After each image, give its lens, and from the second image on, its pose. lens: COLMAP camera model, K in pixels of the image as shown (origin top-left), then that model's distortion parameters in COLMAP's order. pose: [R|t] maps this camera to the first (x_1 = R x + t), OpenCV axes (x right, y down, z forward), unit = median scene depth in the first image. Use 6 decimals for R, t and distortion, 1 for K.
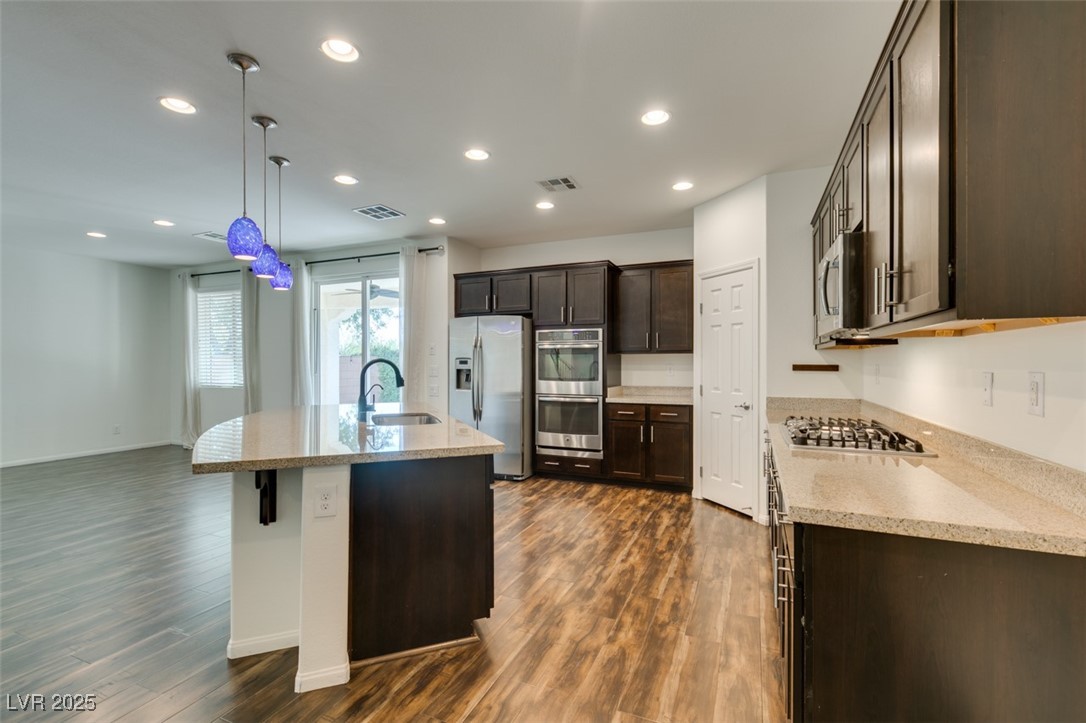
lens RADIAL K [[487.0, 0, 540.0], [0, 487.0, 362.4], [0, 0, 1]] dist [0.003866, -0.000532]
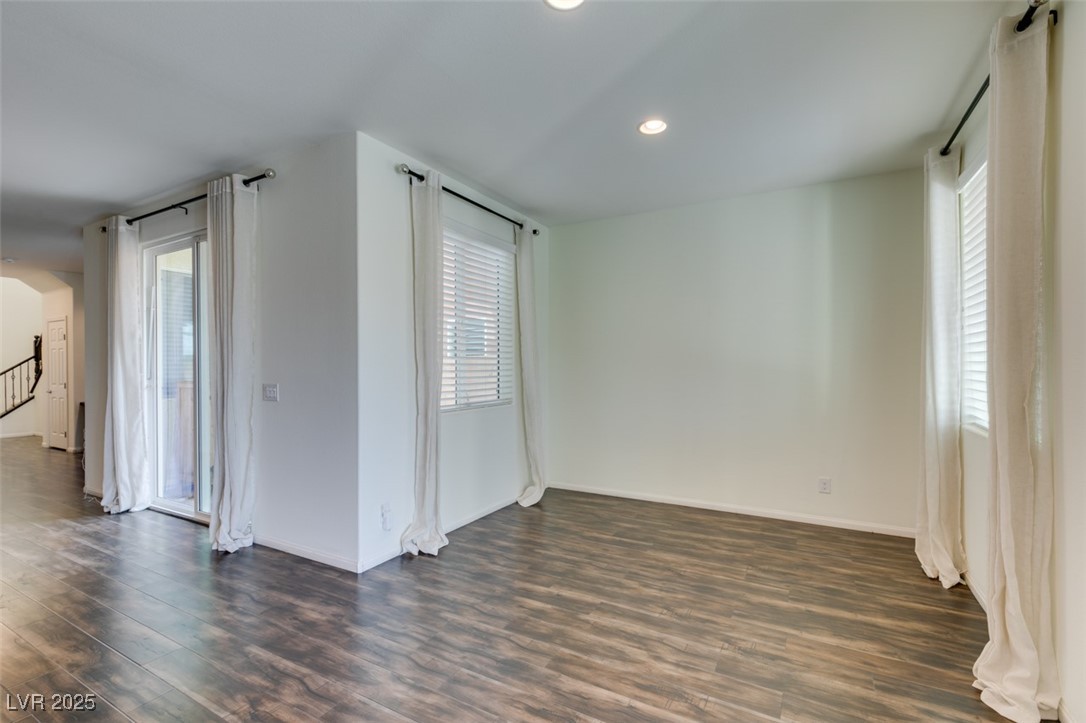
lens RADIAL K [[487.0, 0, 545.3], [0, 487.0, 365.0], [0, 0, 1]] dist [0.003866, -0.000532]
pose [[-0.098541, 0.000029, -0.995133, -0.514505], [0.004434, 0.999990, -0.000410, 0.000311], [0.995123, -0.004453, -0.098540, 1.333797]]
